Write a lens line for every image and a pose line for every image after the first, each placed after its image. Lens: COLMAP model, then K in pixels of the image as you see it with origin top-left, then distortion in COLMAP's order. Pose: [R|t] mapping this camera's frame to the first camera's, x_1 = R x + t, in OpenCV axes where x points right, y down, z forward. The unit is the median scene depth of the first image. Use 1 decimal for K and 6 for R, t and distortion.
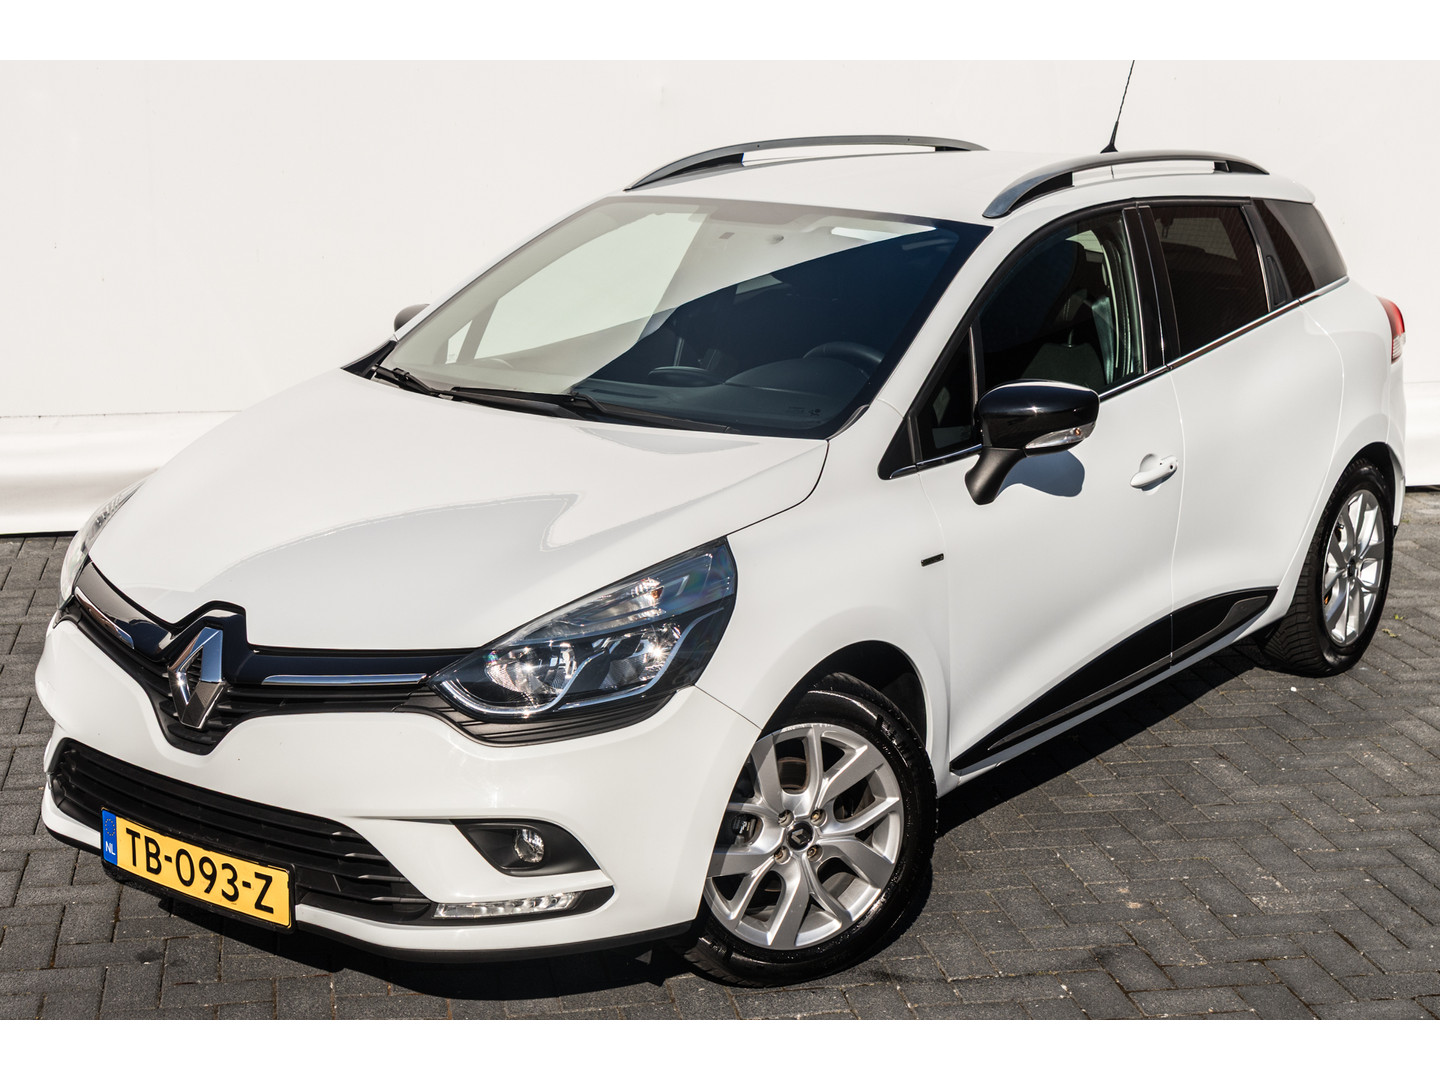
lens RADIAL K [[2486.4, 0, 705.0], [0, 2486.4, 539.3], [0, 0, 1]] dist [0.016983, 0.000000]
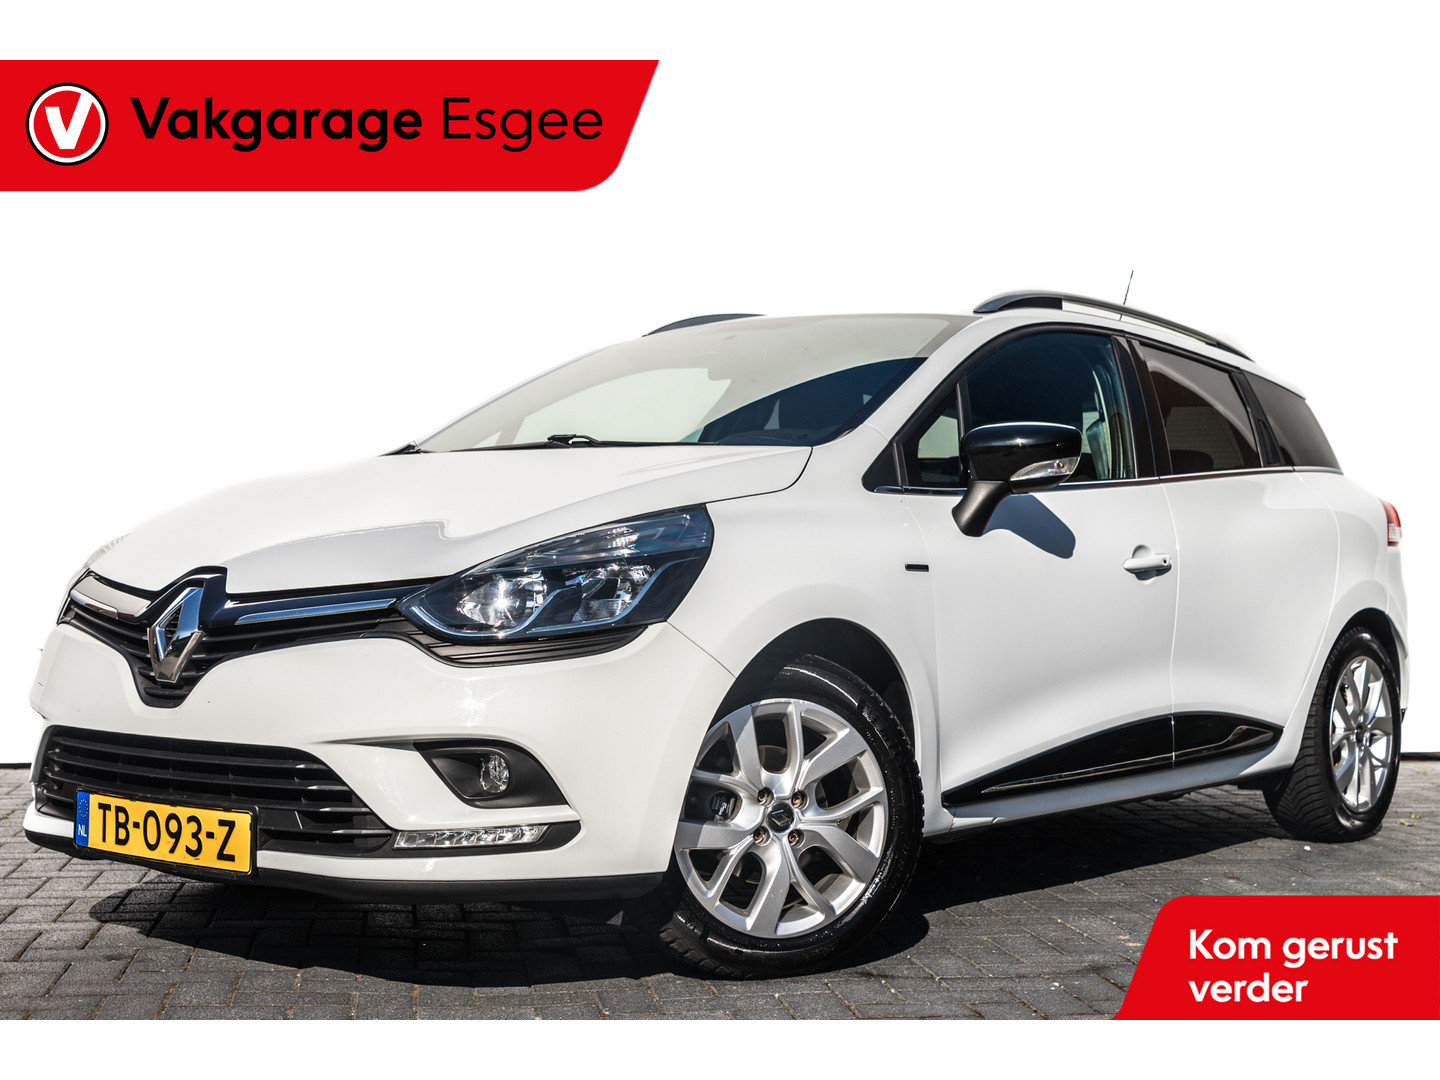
lens RADIAL K [[2299.7, 0, 735.1], [0, 2299.7, 546.0], [0, 0, 1]] dist [0.020758, 0.000000]
pose [[0.999620, 0.001337, -0.027526, 0.045871], [-0.007776, 0.971928, -0.235149, 0.232331], [0.026439, 0.235274, 0.971569, 0.094373]]
